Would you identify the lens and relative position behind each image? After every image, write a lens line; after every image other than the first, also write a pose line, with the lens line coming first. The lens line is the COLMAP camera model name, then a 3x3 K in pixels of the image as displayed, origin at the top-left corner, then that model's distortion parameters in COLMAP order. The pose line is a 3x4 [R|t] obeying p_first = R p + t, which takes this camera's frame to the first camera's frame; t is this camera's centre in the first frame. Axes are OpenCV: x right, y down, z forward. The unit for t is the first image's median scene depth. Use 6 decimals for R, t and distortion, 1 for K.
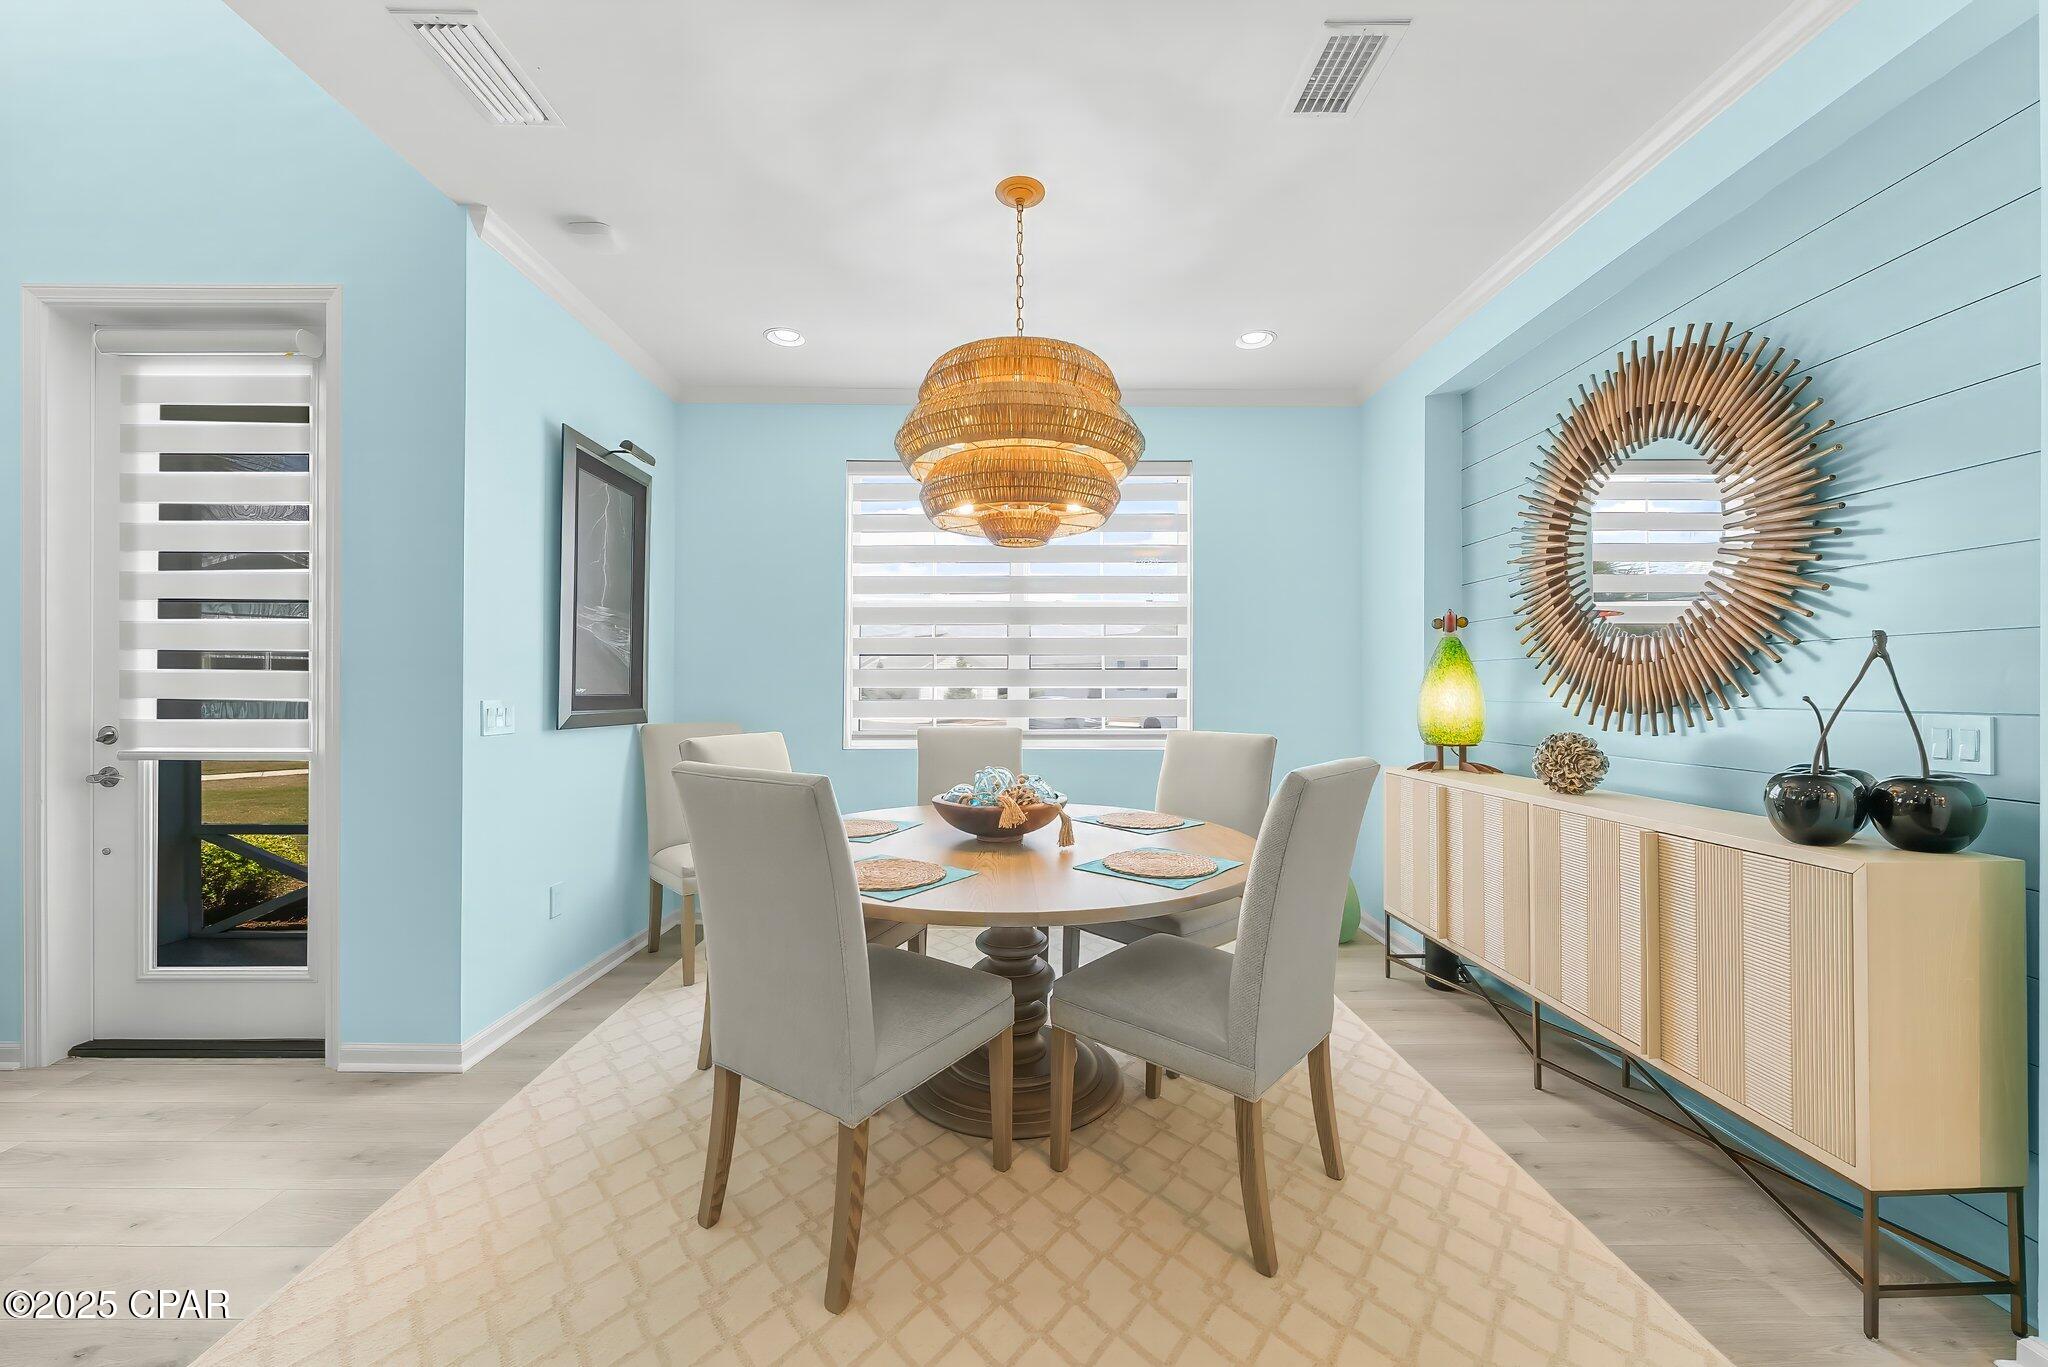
lens RADIAL K [[756.2, 0, 1027.9], [0, 756.2, 687.2], [0, 0, 1]] dist [-0.004510, -0.000507]
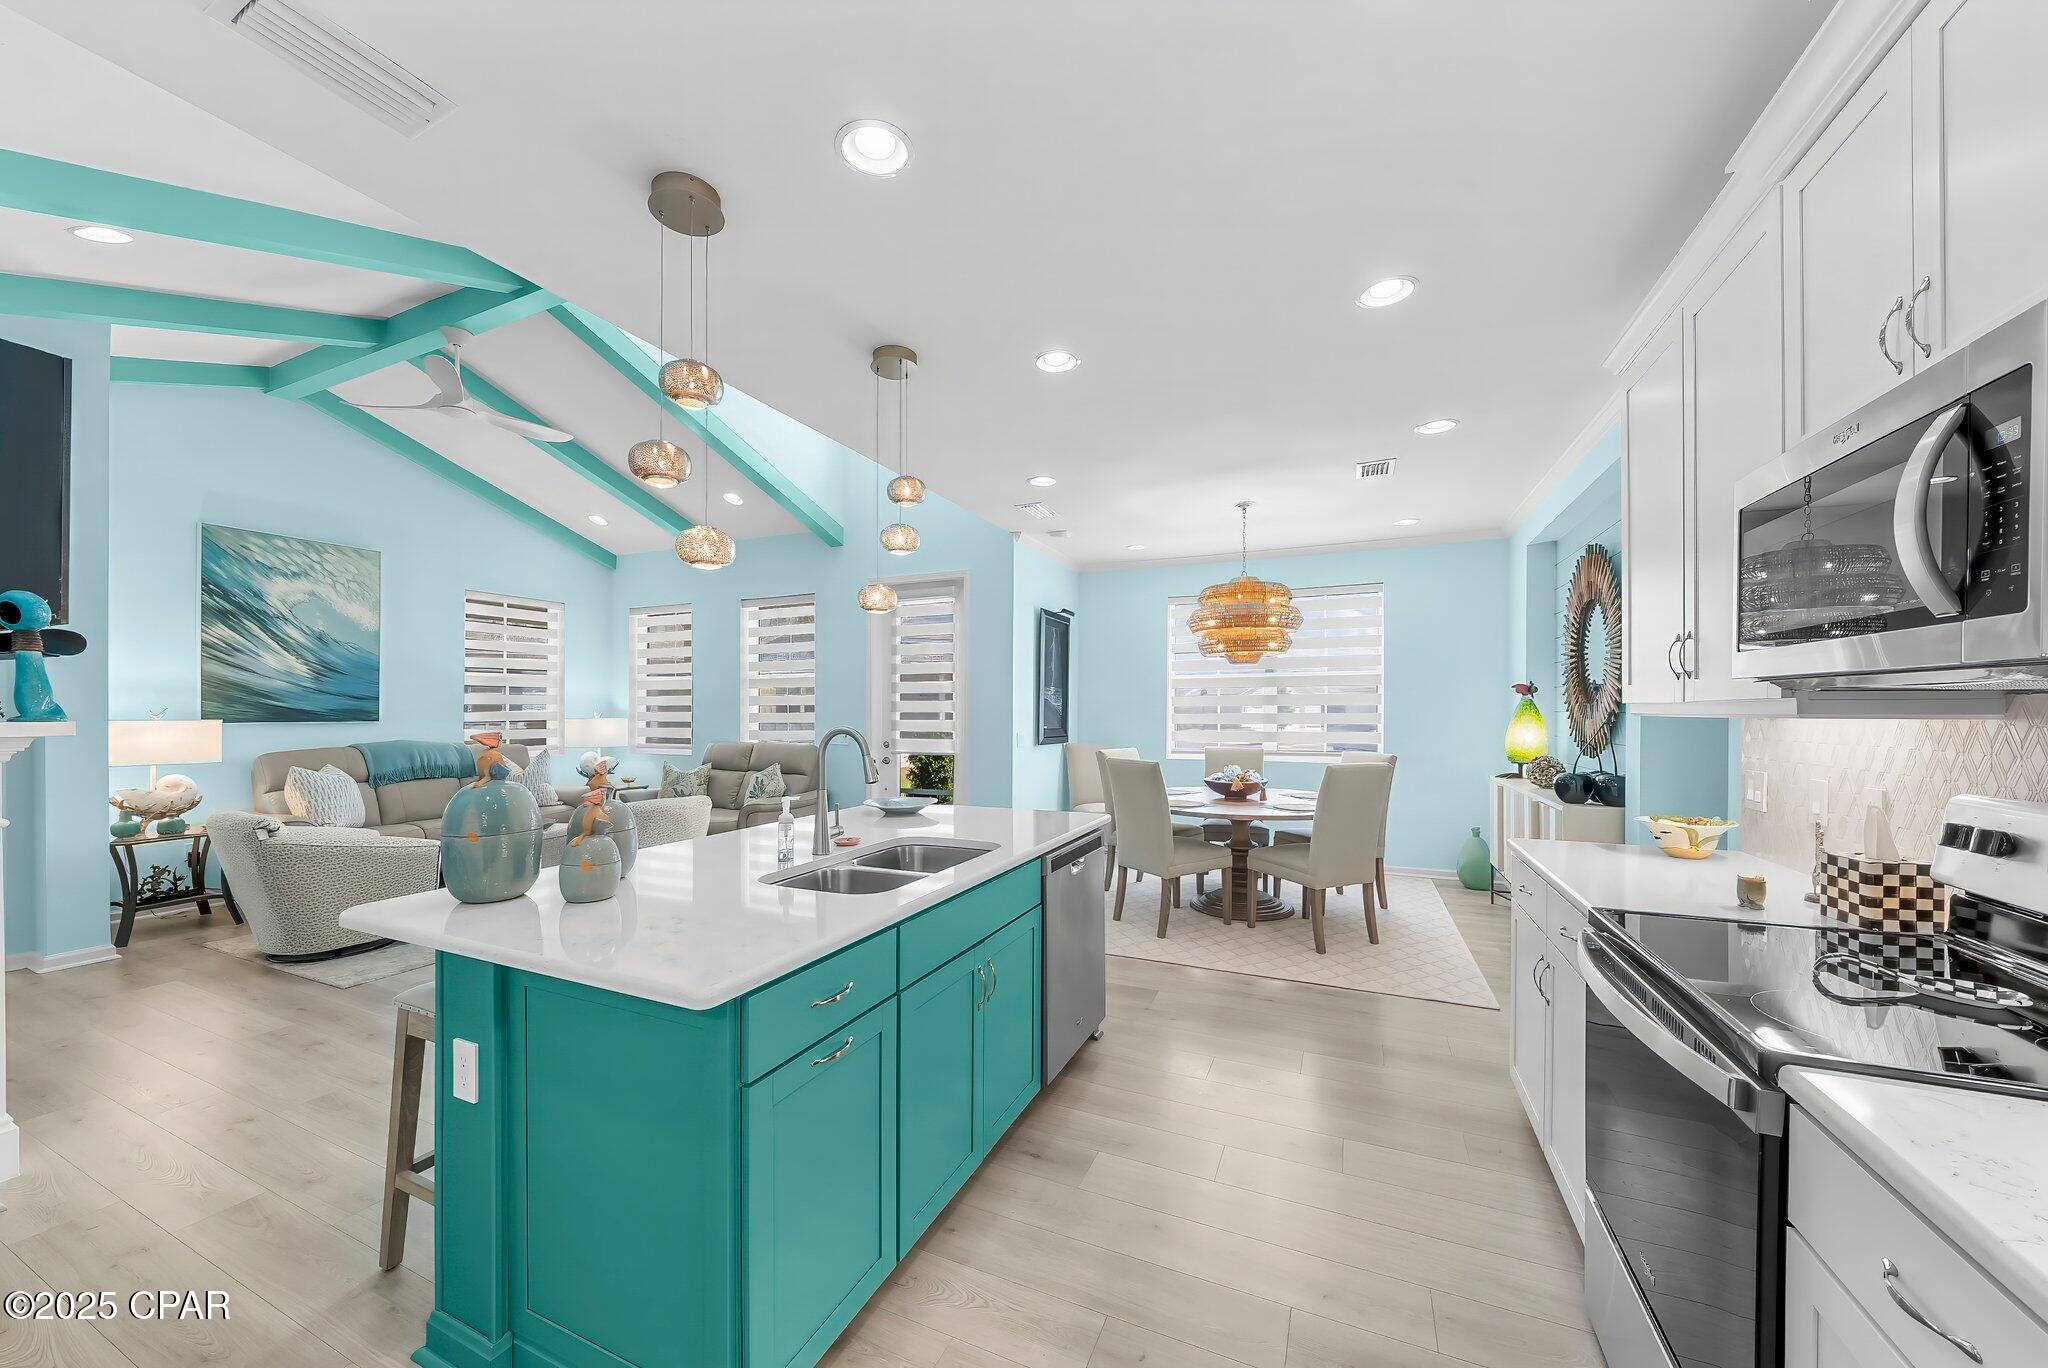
lens RADIAL K [[735.6, 0, 1023.9], [0, 735.6, 711.2], [0, 0, 1]] dist [-0.003509, -0.000339]
pose [[0.905983, -0.003563, -0.423300, 0.307847], [0.004874, 0.999986, 0.002014, -0.058034], [0.423287, -0.003888, 0.905987, -1.175724]]
